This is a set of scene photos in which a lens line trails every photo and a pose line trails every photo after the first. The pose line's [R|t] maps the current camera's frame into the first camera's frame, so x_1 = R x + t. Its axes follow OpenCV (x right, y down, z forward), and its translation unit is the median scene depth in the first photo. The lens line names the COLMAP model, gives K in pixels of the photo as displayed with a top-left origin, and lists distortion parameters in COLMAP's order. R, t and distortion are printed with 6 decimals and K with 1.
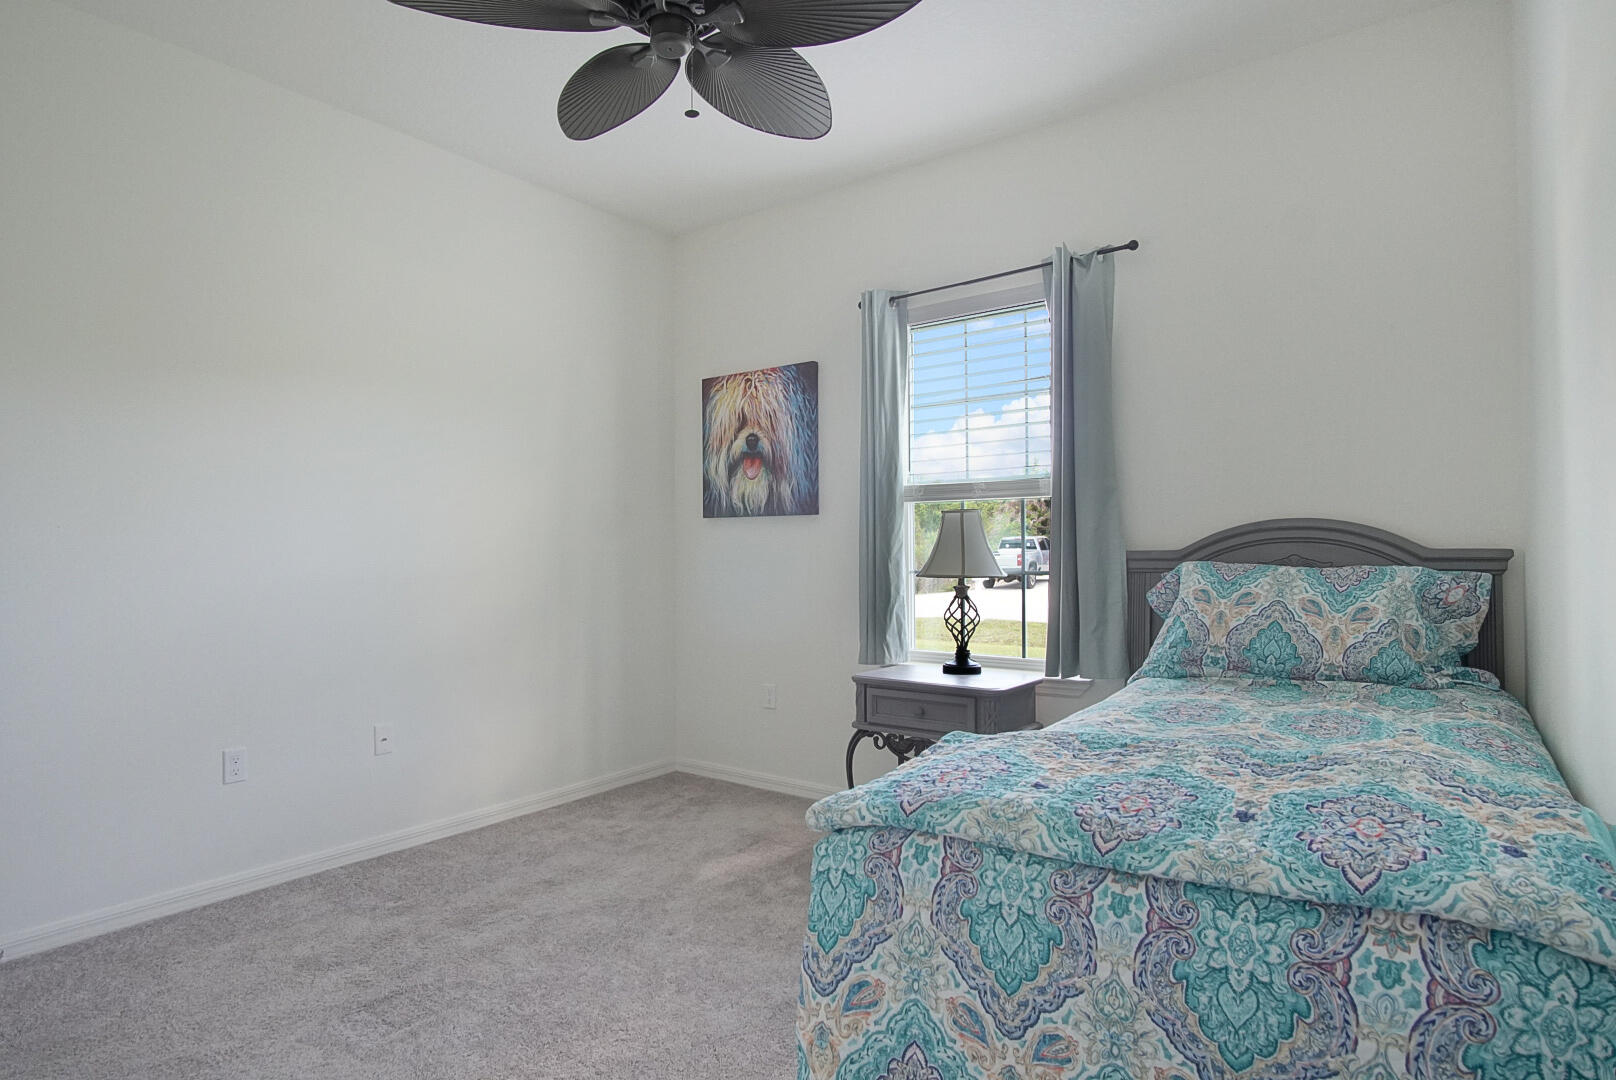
lens RADIAL K [[876.6, 0, 813.8], [0, 876.6, 545.5], [0, 0, 1]] dist [-0.031441, 0.006767]
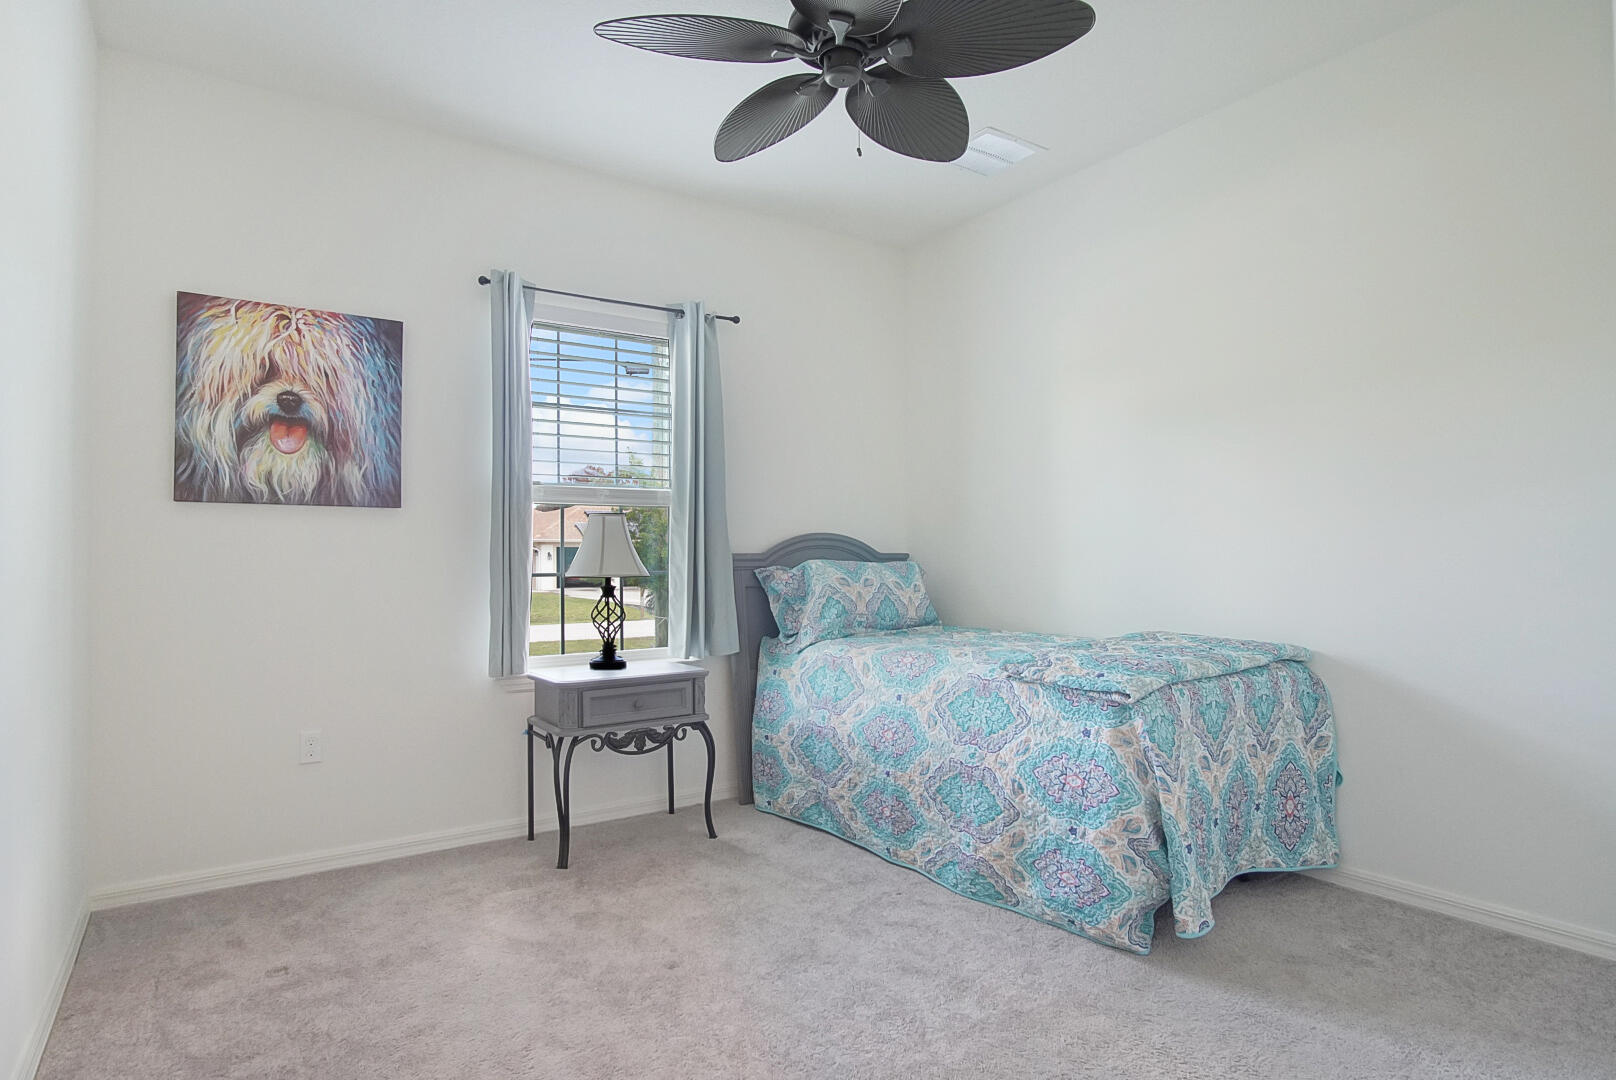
lens RADIAL K [[876.6, 0, 811.0], [0, 876.6, 539.6], [0, 0, 1]] dist [-0.031441, 0.006767]
pose [[0.307965, 0.026947, 0.951016, -0.637793], [0.002159, 0.999576, -0.029022, 0.018568], [-0.951395, 0.010991, 0.307776, 0.372210]]
